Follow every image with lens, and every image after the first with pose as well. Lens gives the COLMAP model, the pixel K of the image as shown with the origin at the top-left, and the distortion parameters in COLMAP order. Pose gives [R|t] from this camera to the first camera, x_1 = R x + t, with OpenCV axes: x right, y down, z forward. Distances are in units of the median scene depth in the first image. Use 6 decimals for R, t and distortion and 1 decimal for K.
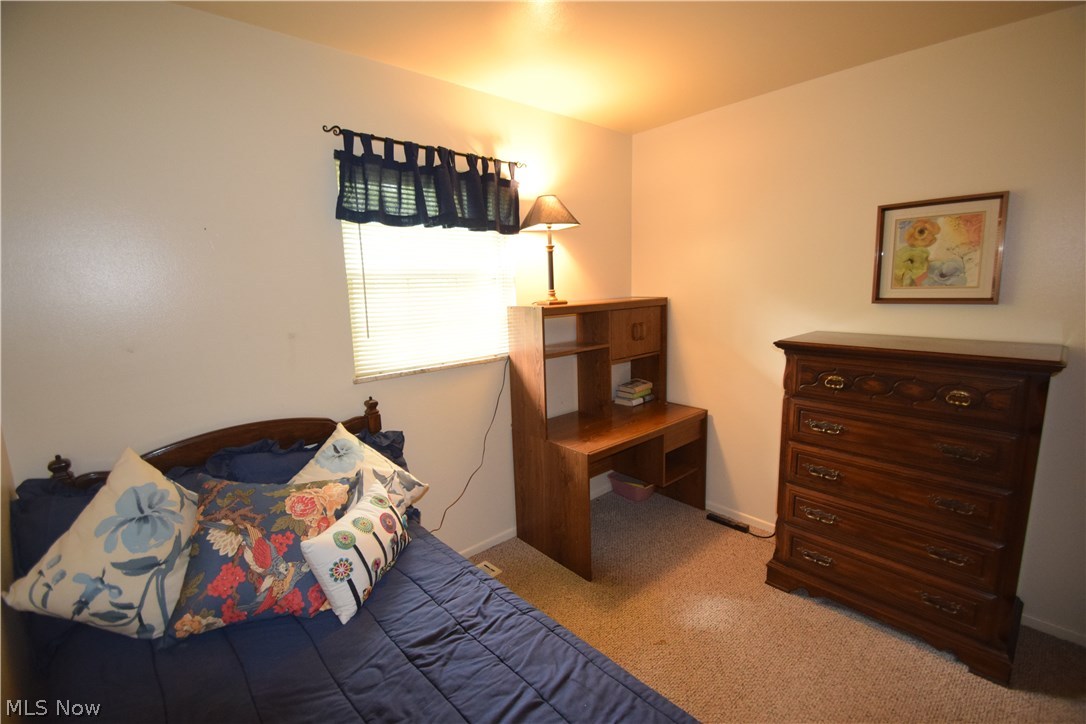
lens RADIAL K [[477.3, 0, 547.1], [0, 477.3, 359.8], [0, 0, 1]] dist [-0.002781, -0.000339]
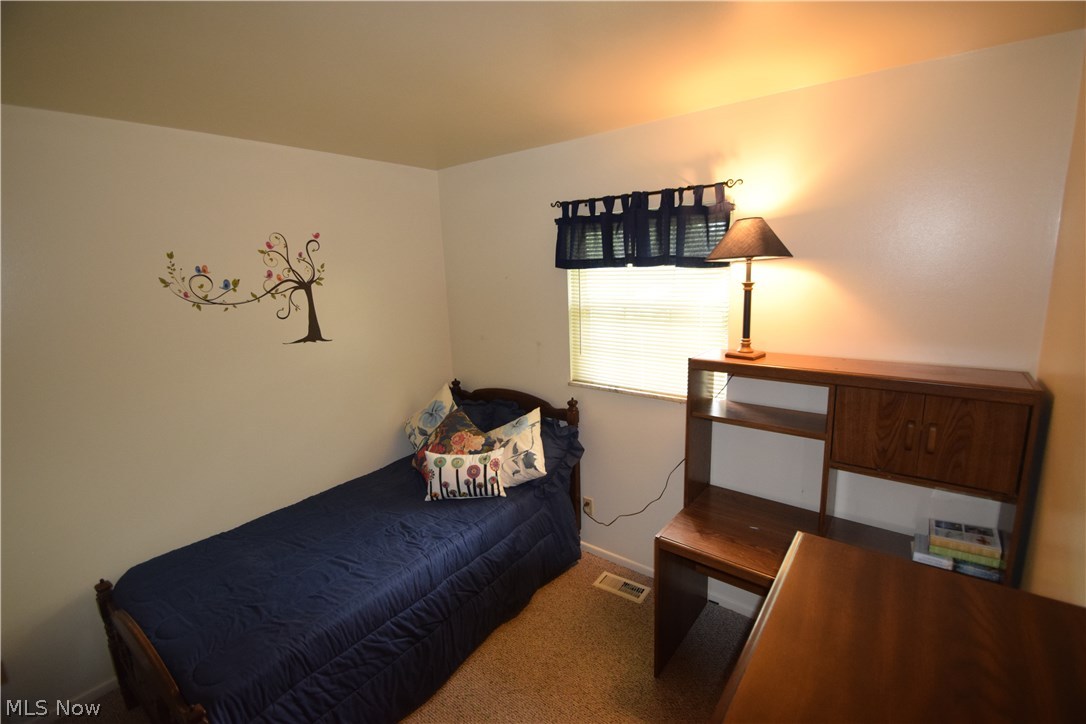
lens RADIAL K [[477.3, 0, 548.6], [0, 477.3, 359.4], [0, 0, 1]] dist [-0.002781, -0.000339]
pose [[0.174168, 0.215490, -0.960848, 0.851927], [-0.127481, 0.972485, 0.194991, -0.270074], [0.976429, 0.088529, 0.196847, 0.645381]]
